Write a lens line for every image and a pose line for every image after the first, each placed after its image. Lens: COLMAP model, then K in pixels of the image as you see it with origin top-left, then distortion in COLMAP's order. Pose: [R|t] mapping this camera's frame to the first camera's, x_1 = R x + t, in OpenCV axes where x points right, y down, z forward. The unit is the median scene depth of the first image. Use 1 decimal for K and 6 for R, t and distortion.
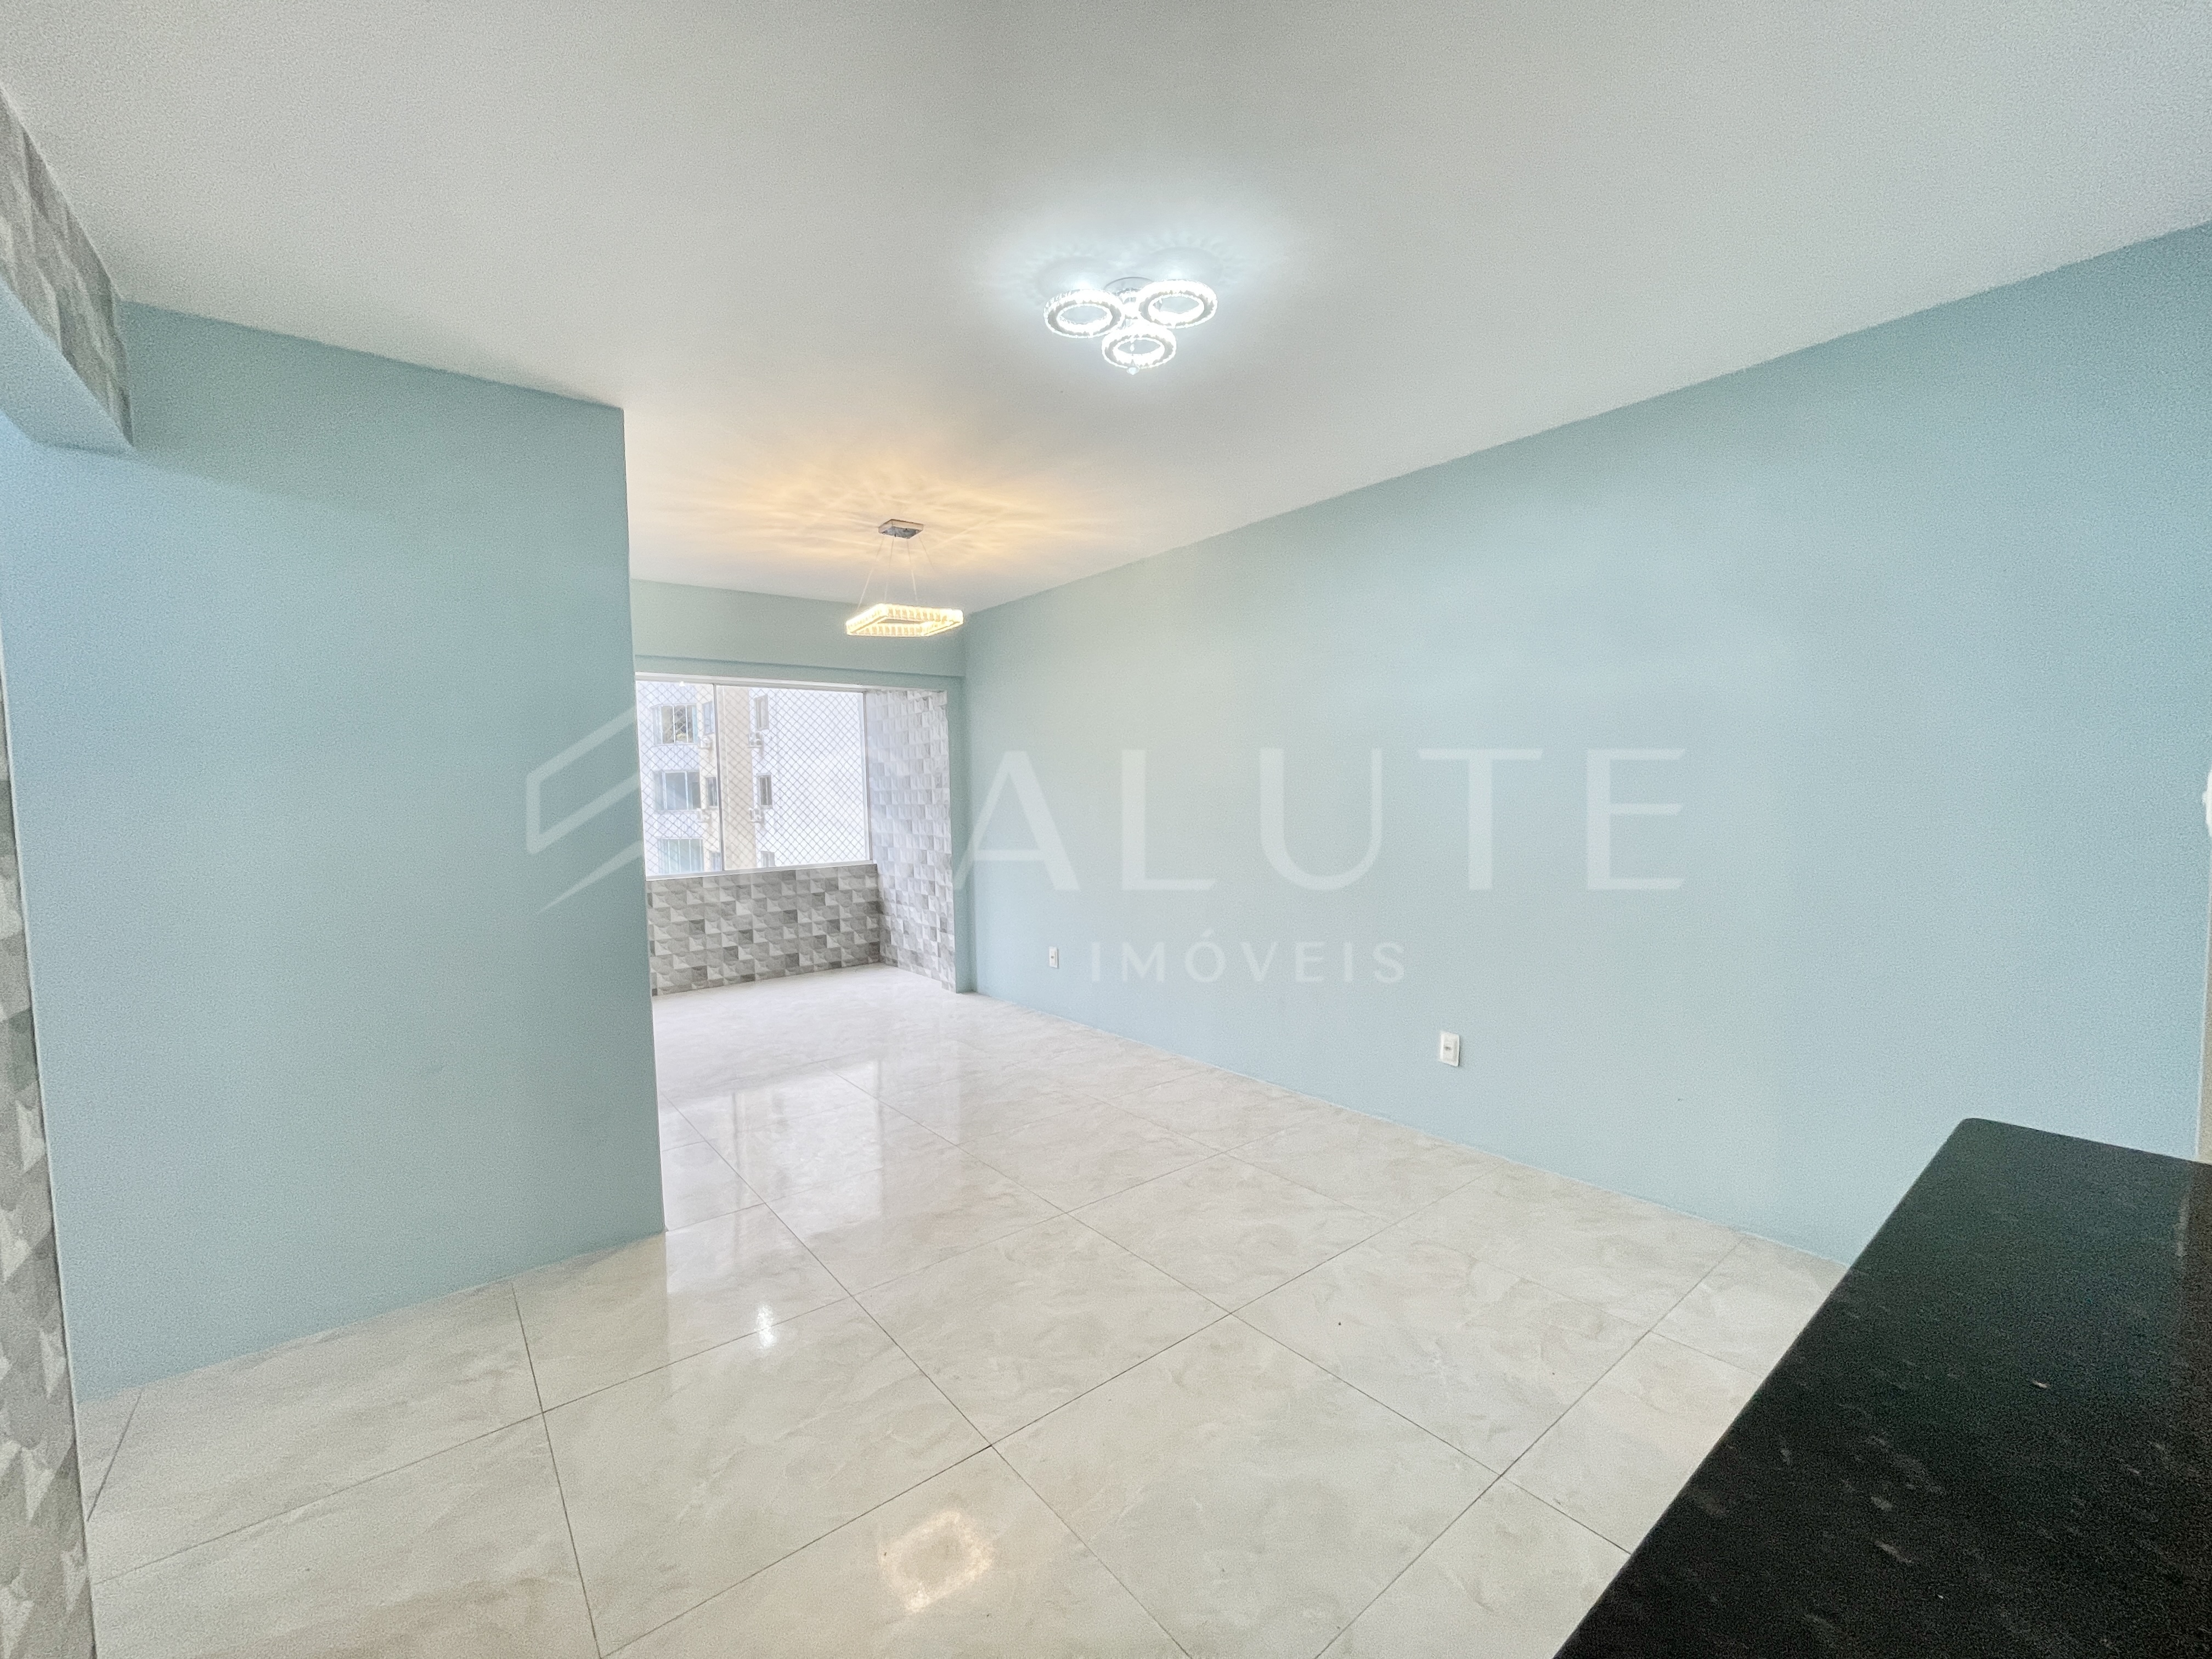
lens RADIAL K [[890.4, 0, 1103.8], [0, 890.4, 839.3], [0, 0, 1]] dist [0.000034, -0.000785]
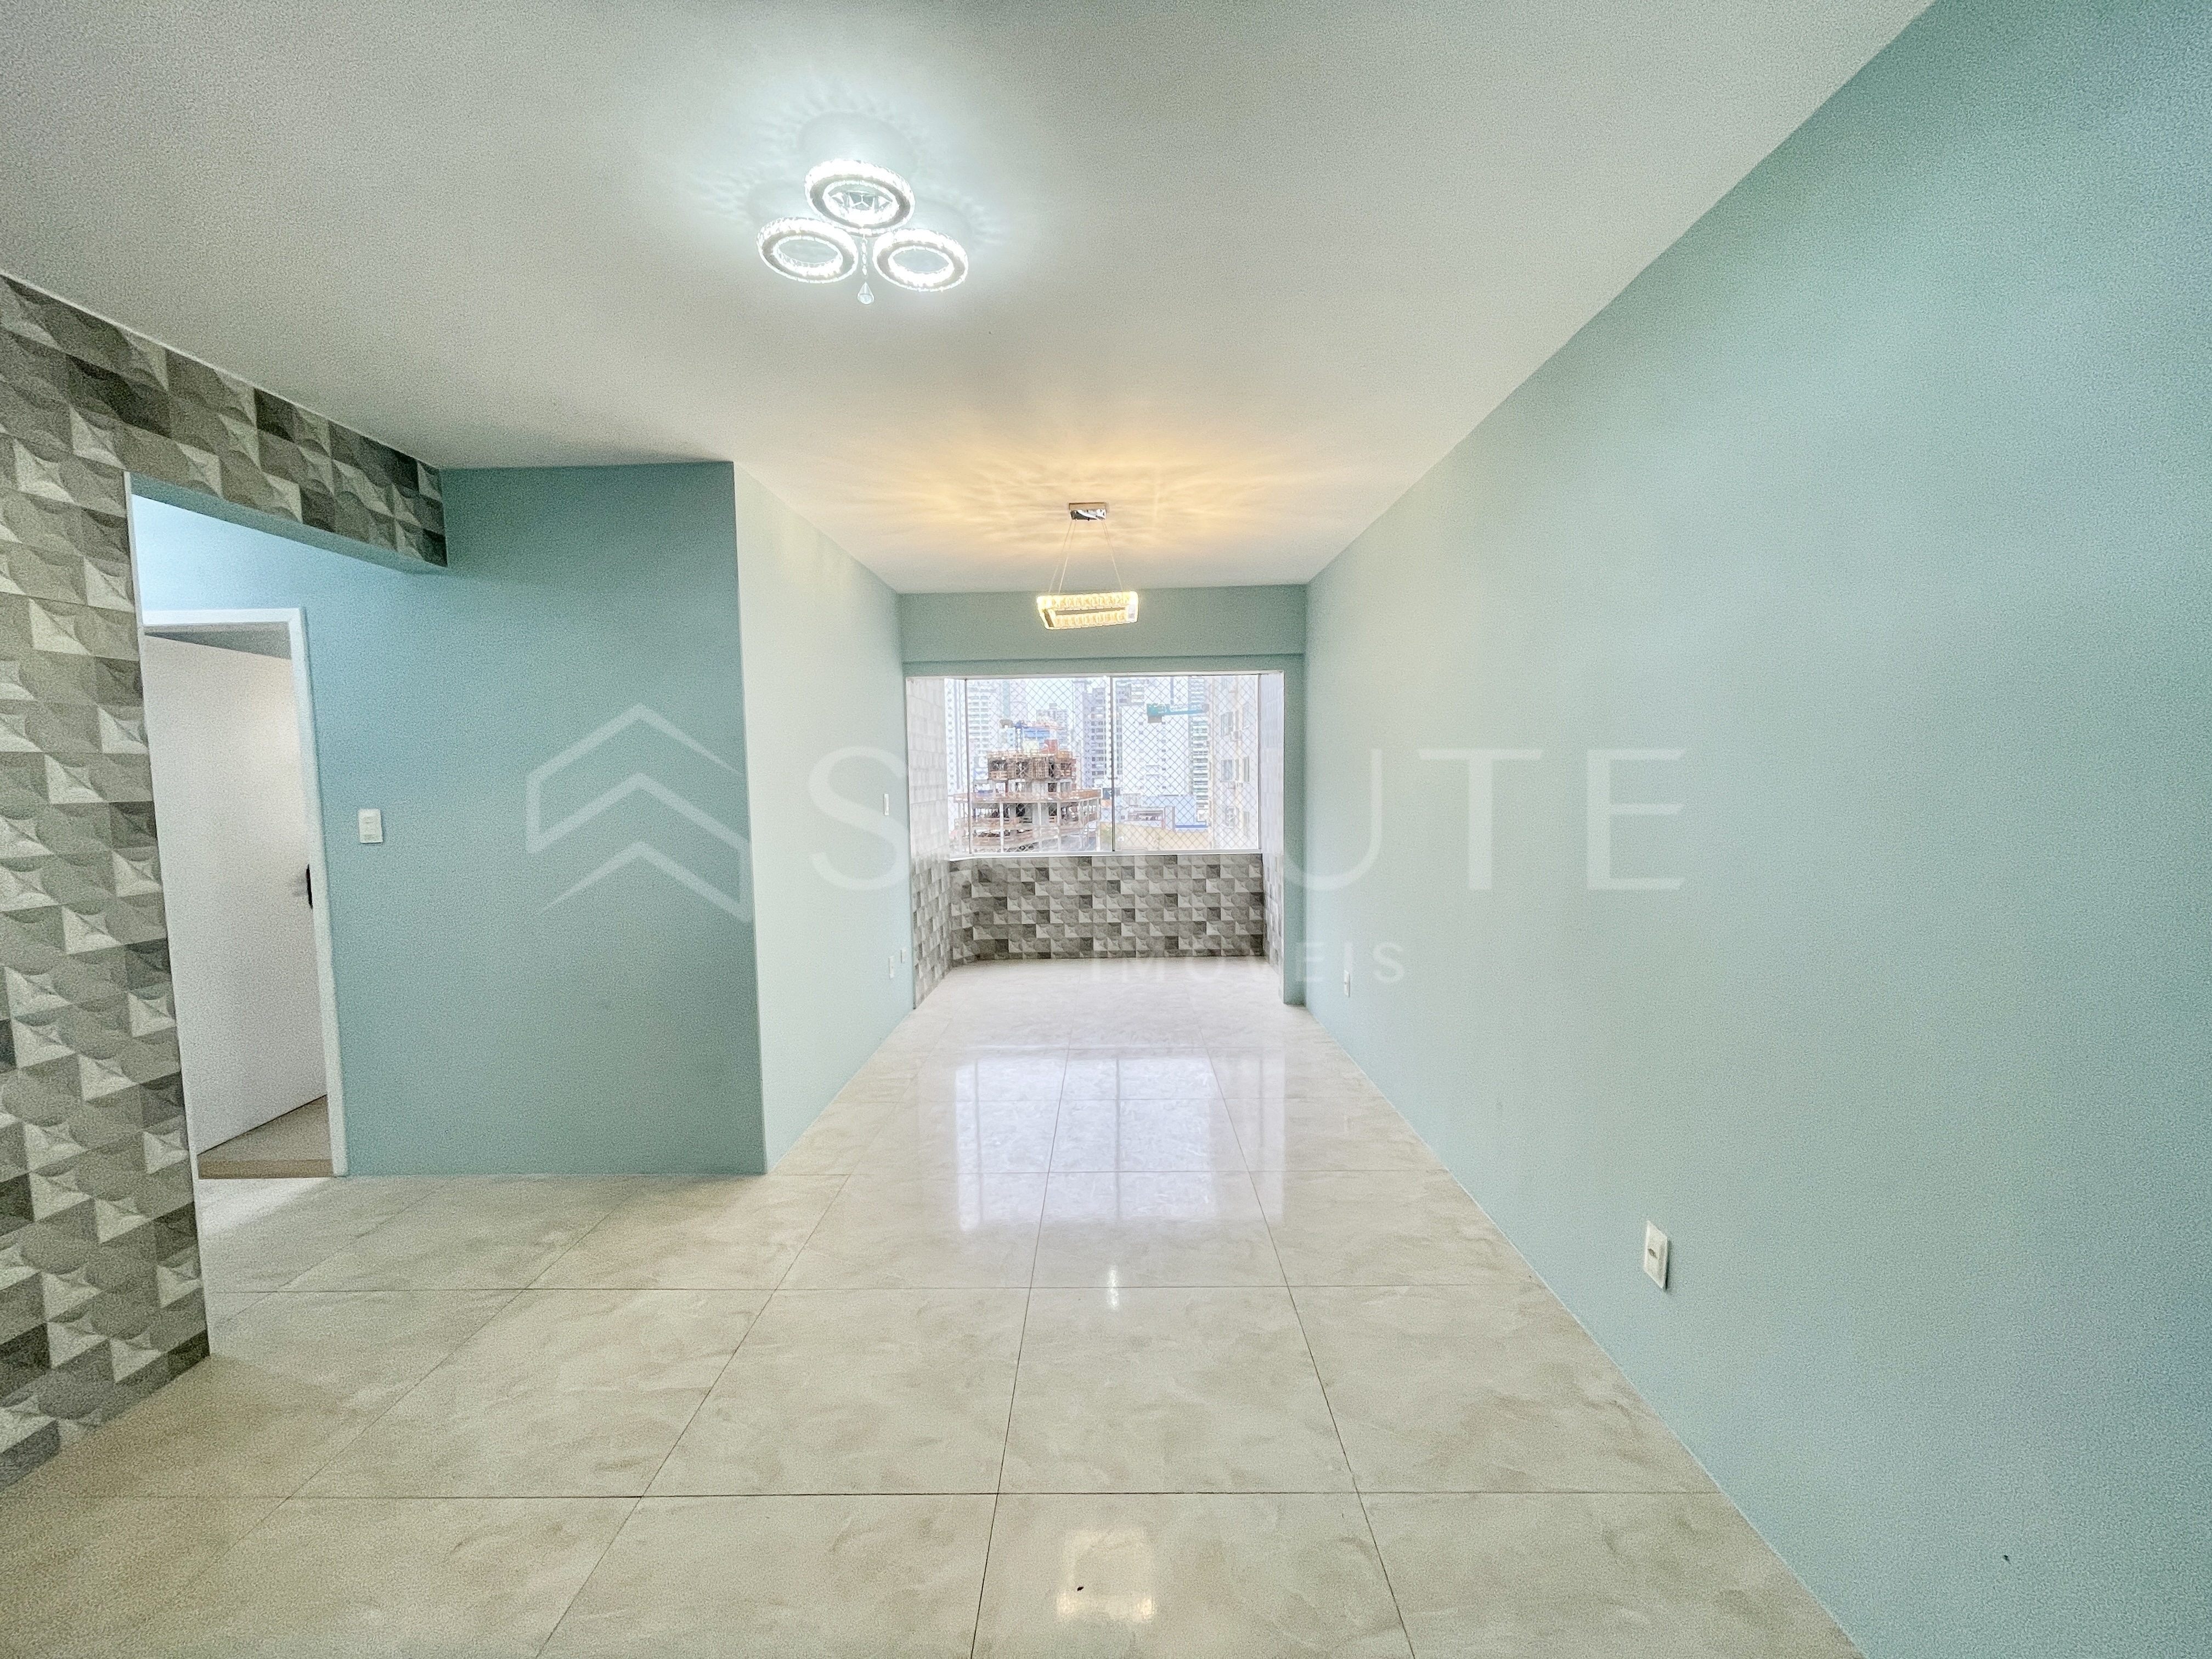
lens RADIAL K [[890.4, 0, 1103.8], [0, 890.4, 839.3], [0, 0, 1]] dist [0.000034, -0.000785]
pose [[0.775192, 0.056473, -0.629196, 0.247684], [-0.036644, 0.998339, 0.044459, -0.027577], [0.630662, -0.011408, 0.775974, 0.170931]]
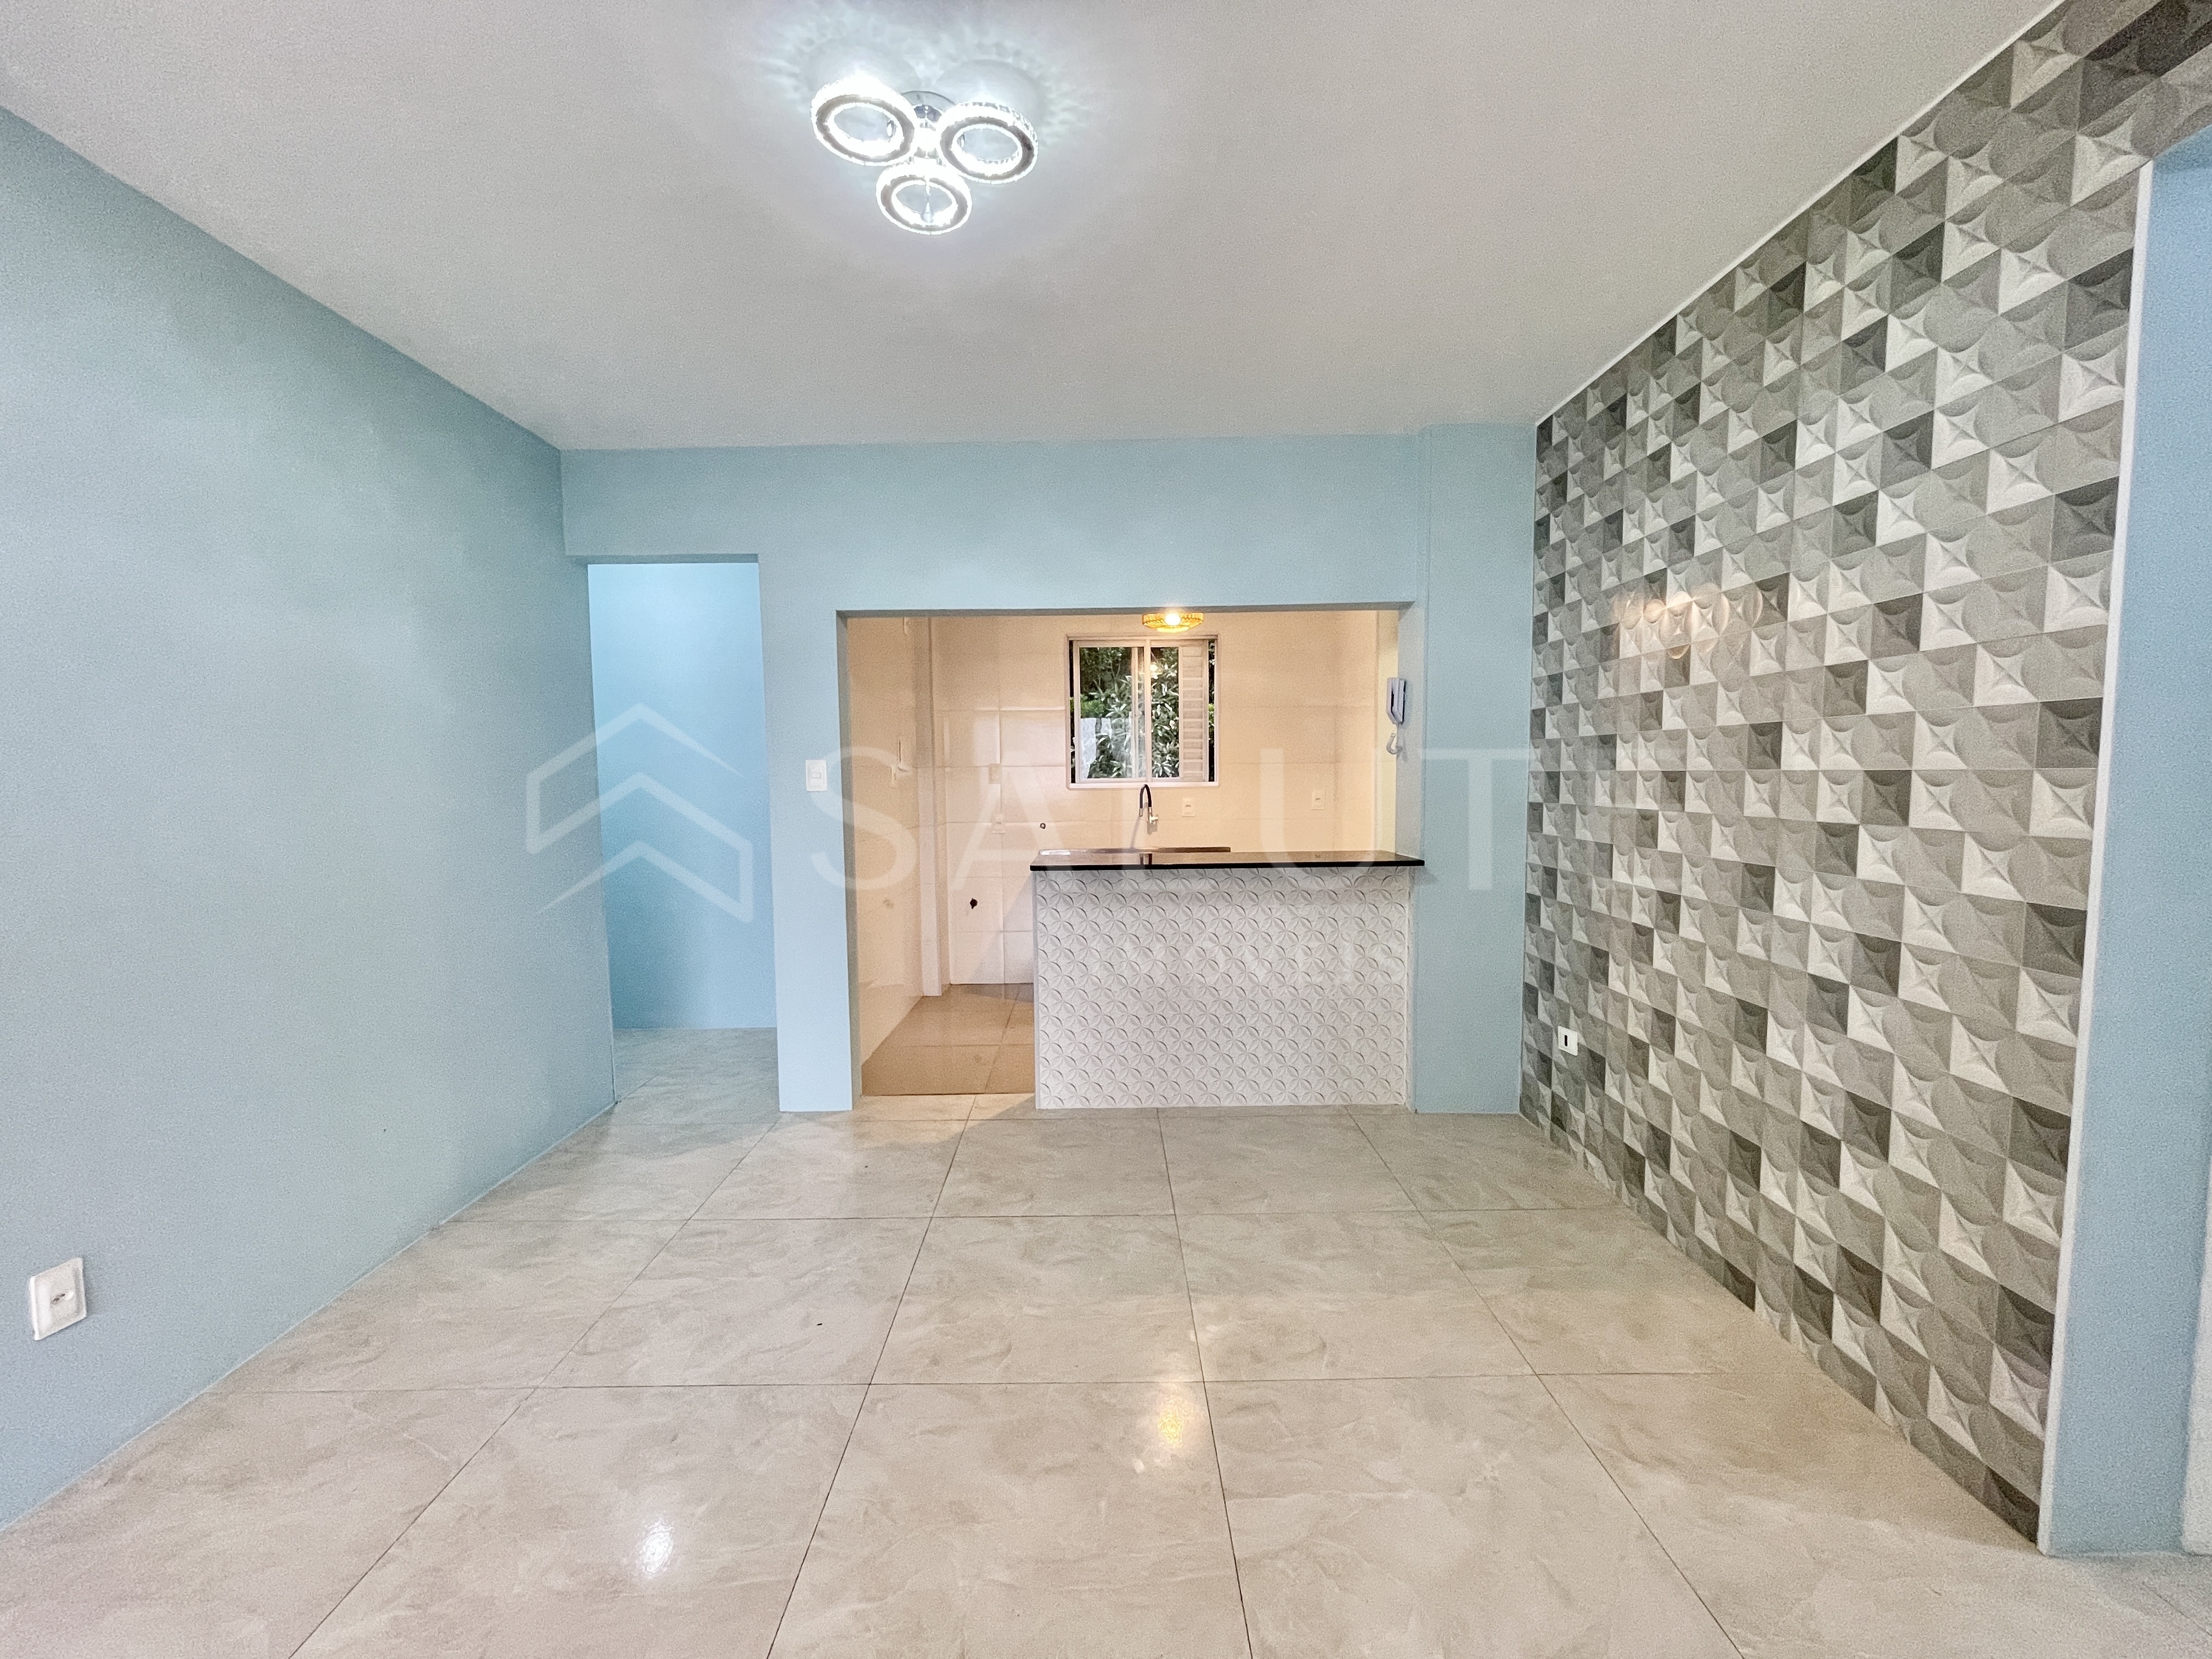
lens RADIAL K [[888.5, 0, 1098.9], [0, 888.5, 840.9], [0, 0, 1]] dist [-0.000386, 0.000195]
pose [[-0.781851, -0.016982, 0.623234, -0.197289], [0.064999, 0.991961, 0.108570, -0.018324], [-0.620068, 0.125395, -0.774462, 0.534476]]
